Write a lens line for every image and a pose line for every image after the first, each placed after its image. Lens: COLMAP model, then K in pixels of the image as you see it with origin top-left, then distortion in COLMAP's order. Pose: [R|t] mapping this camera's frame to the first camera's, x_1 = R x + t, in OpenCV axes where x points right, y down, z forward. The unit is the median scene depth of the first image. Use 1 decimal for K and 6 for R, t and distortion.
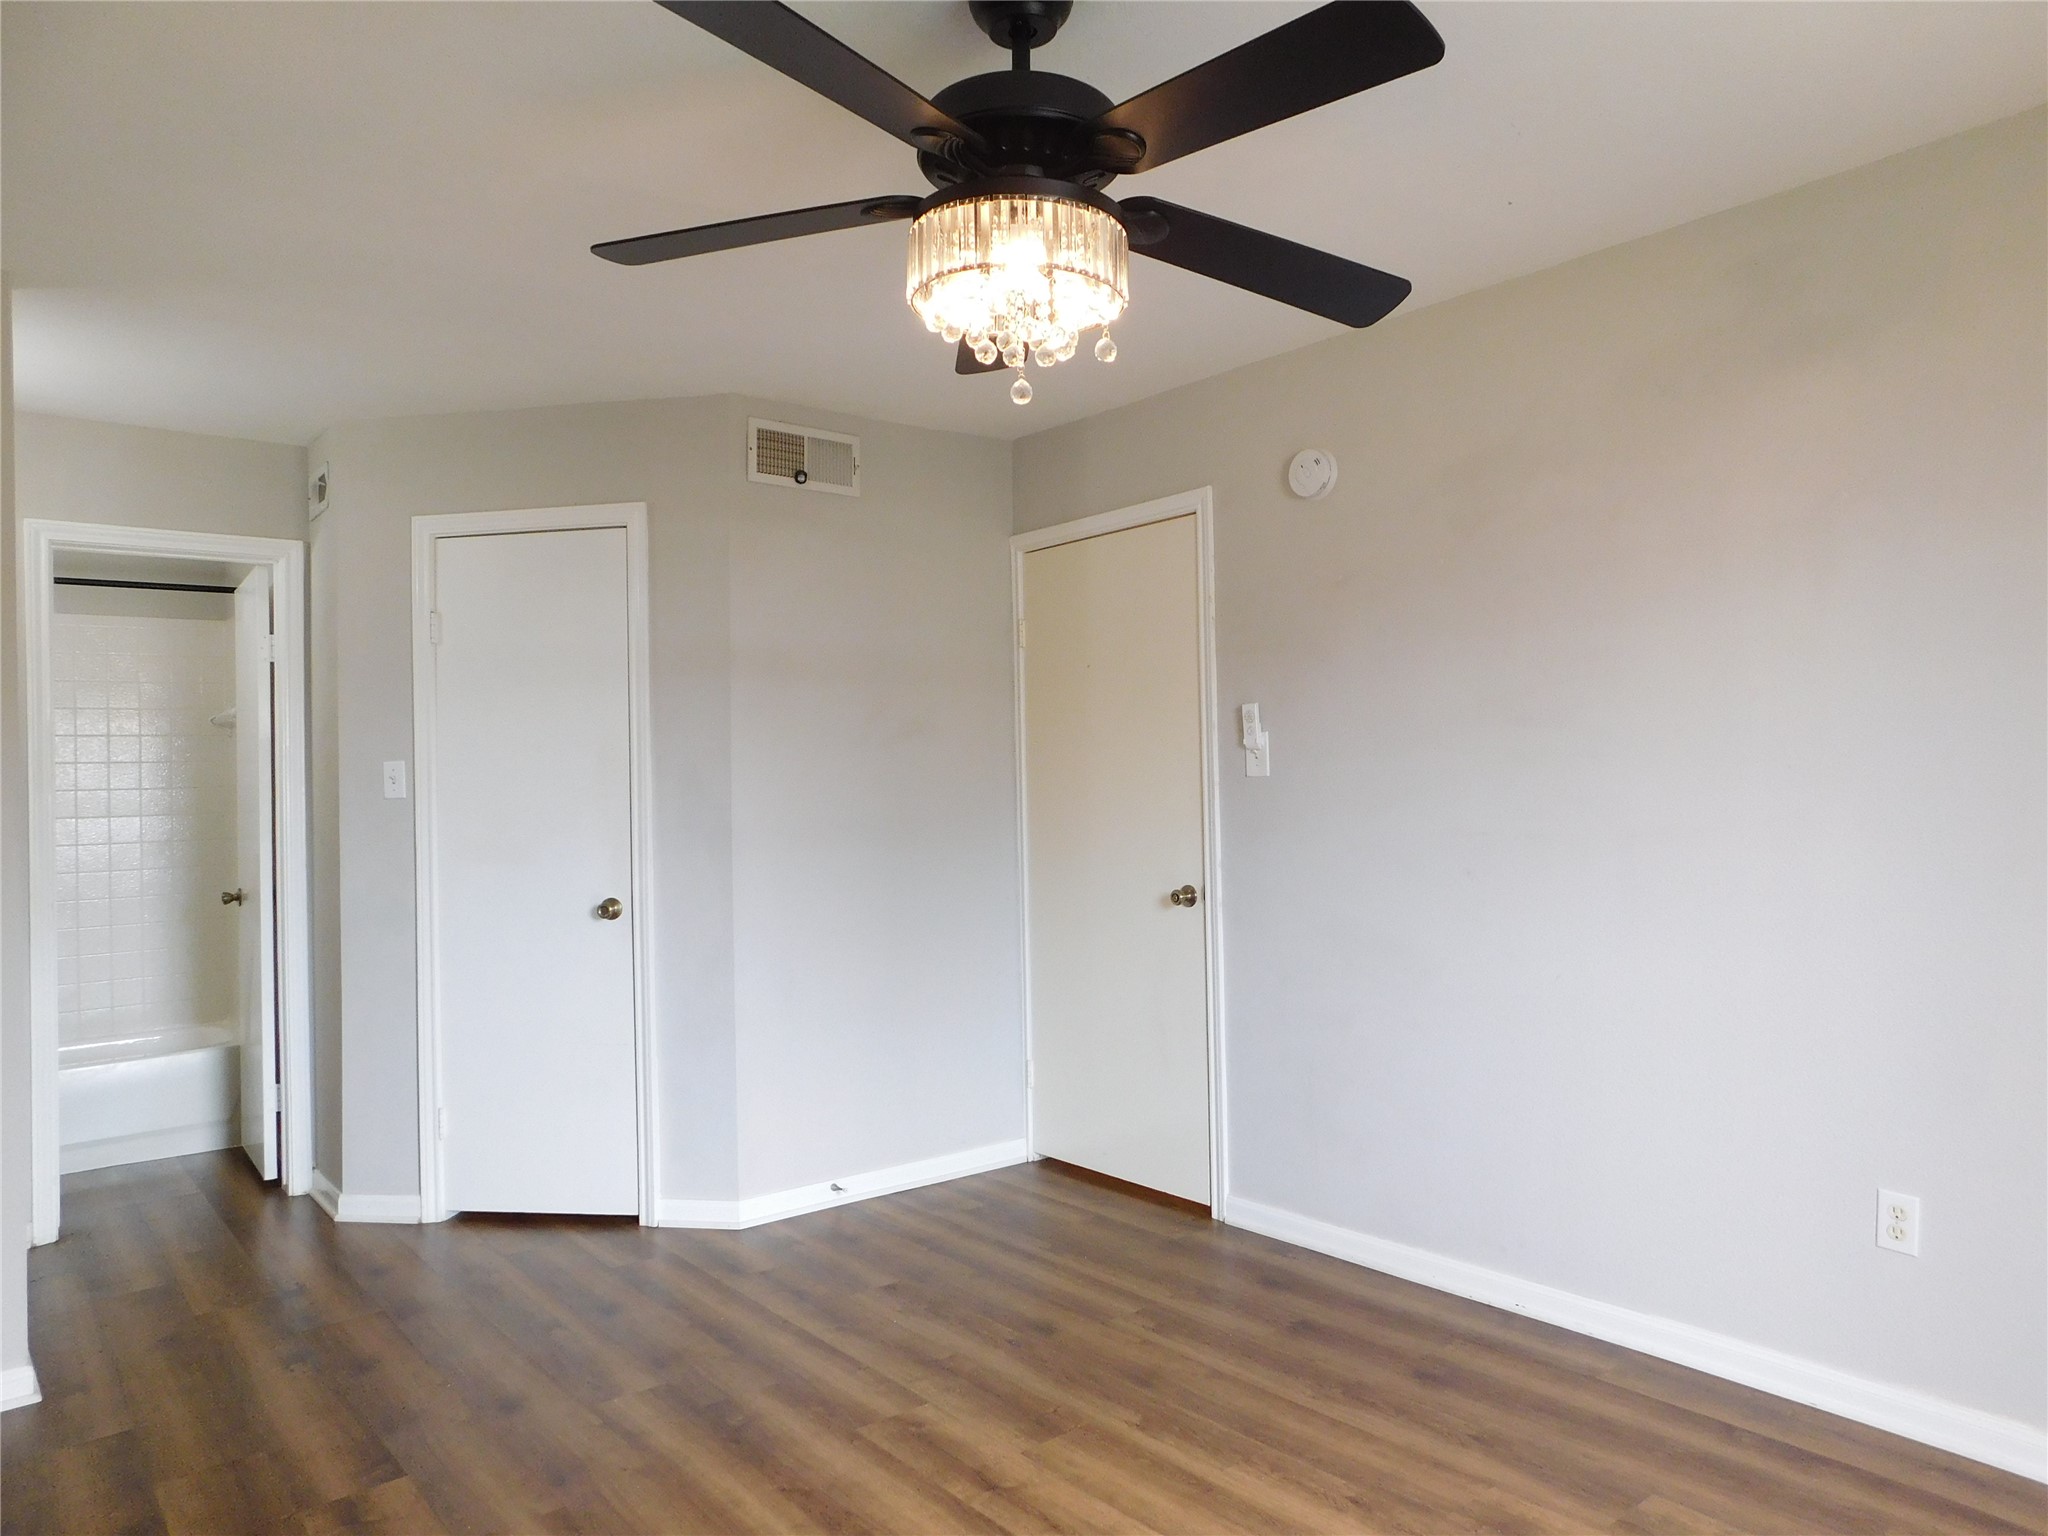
lens RADIAL K [[1363.2, 0, 1022.7], [0, 1363.2, 748.2], [0, 0, 1]] dist [-0.071648, 0.065655]
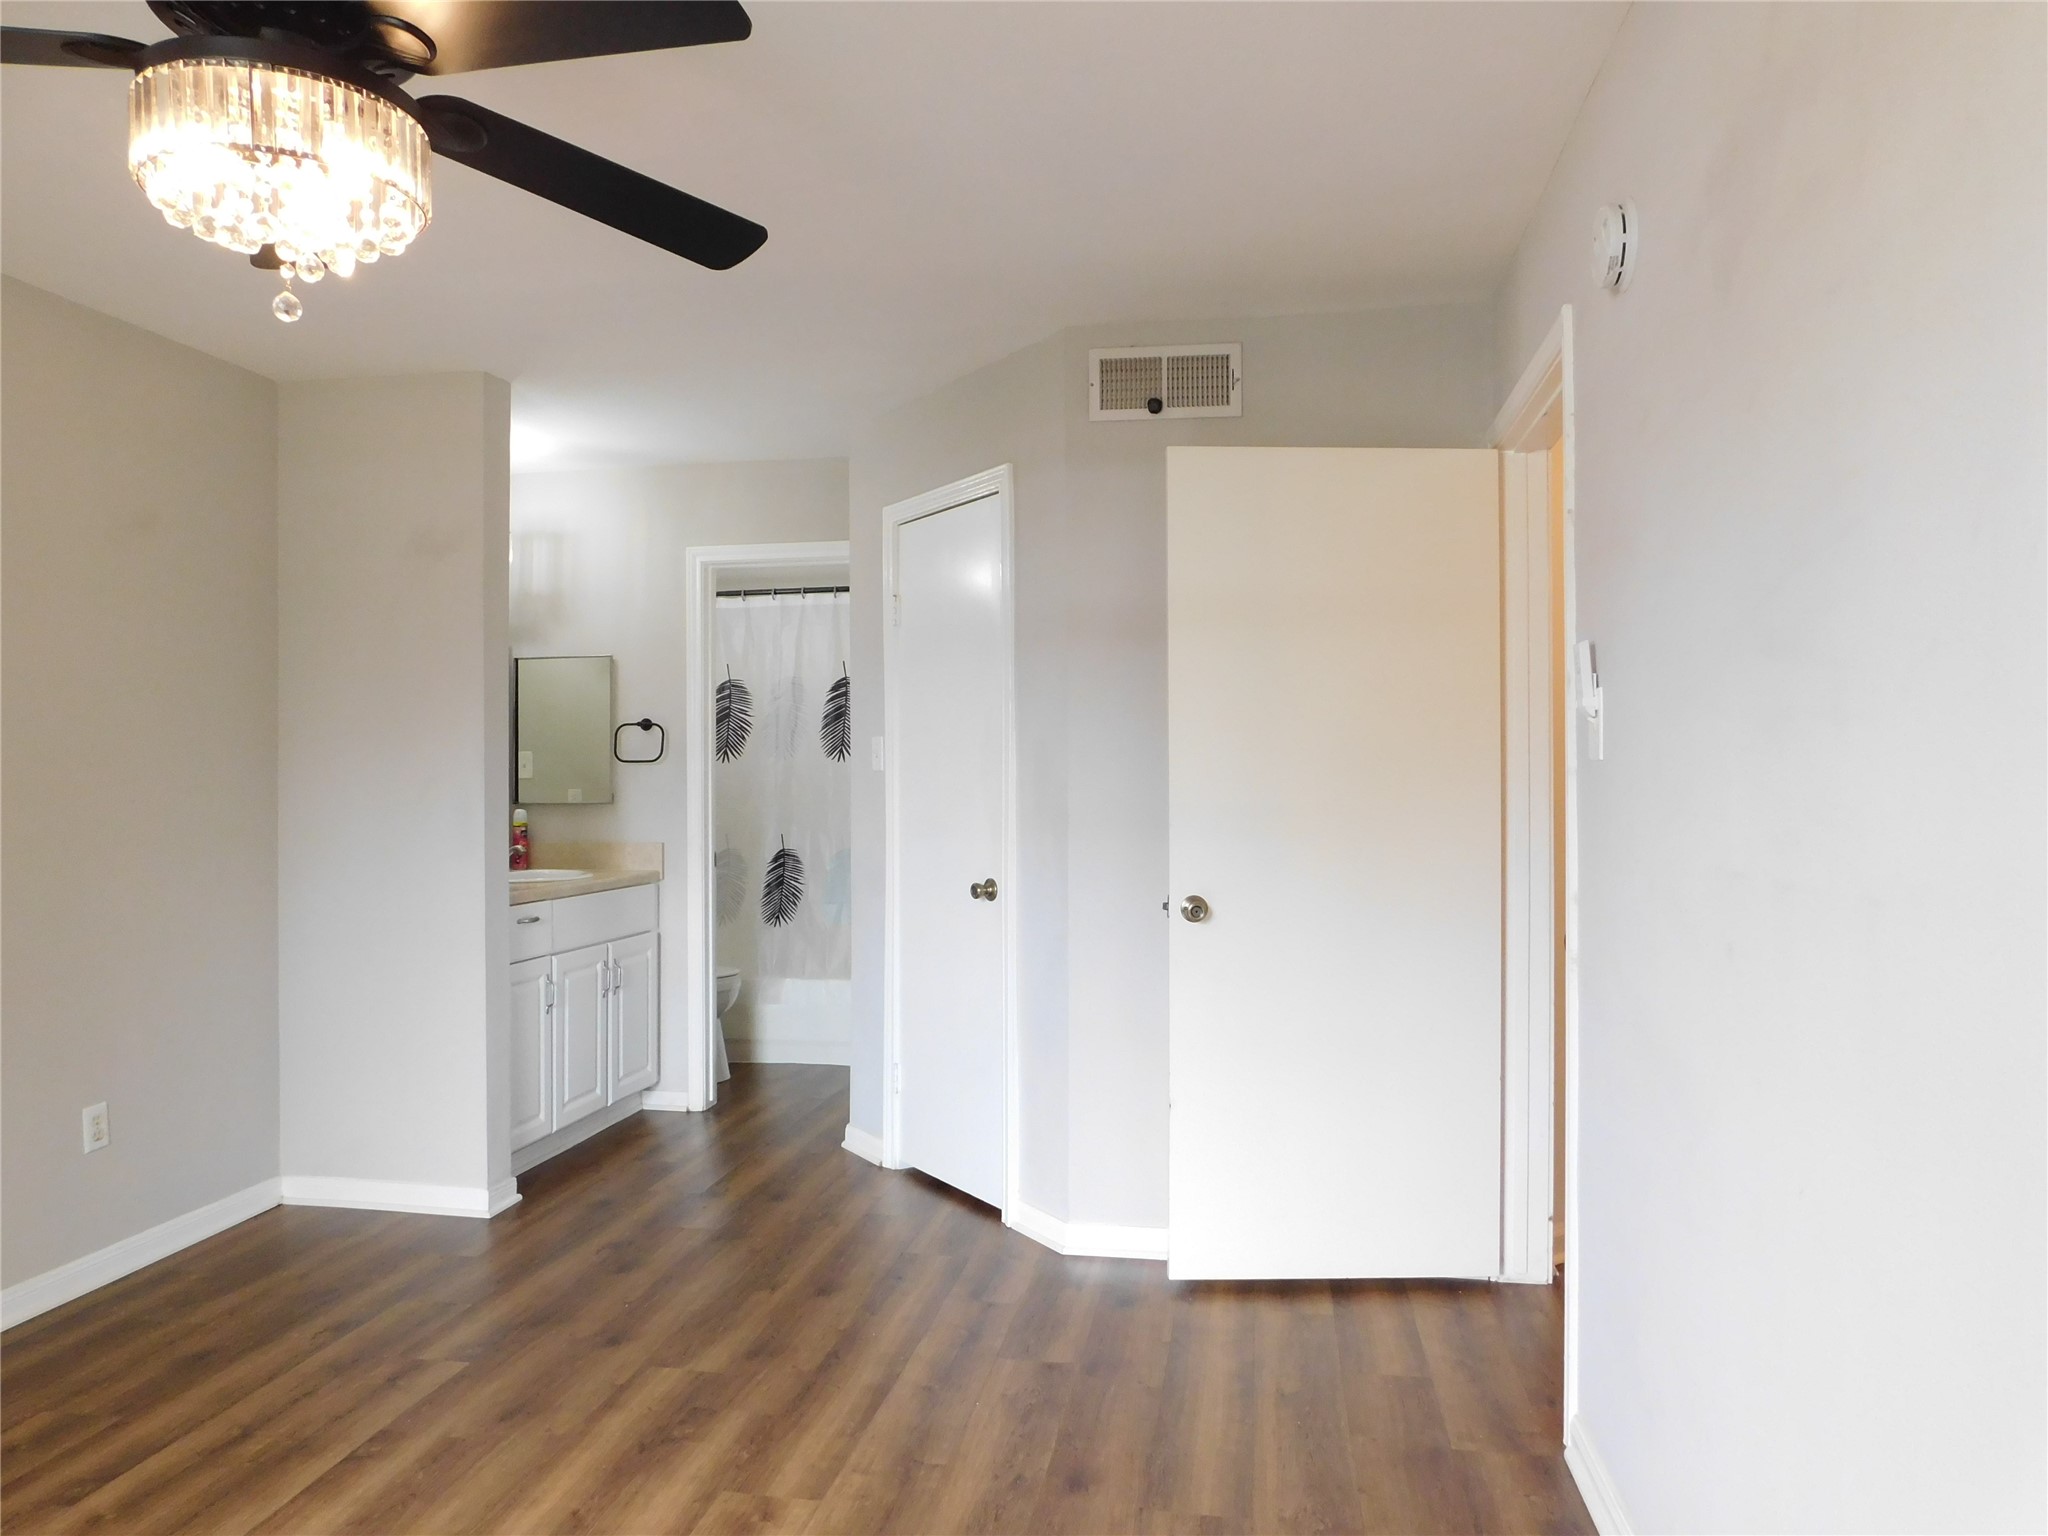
lens RADIAL K [[1366.1, 0, 1015.4], [0, 1366.1, 752.8], [0, 0, 1]] dist [-0.059094, 0.056702]
pose [[0.651268, 0.007908, -0.758806, 0.477395], [0.011162, 0.999738, 0.019999, 0.001415], [0.758765, -0.021494, 0.651009, 0.406724]]
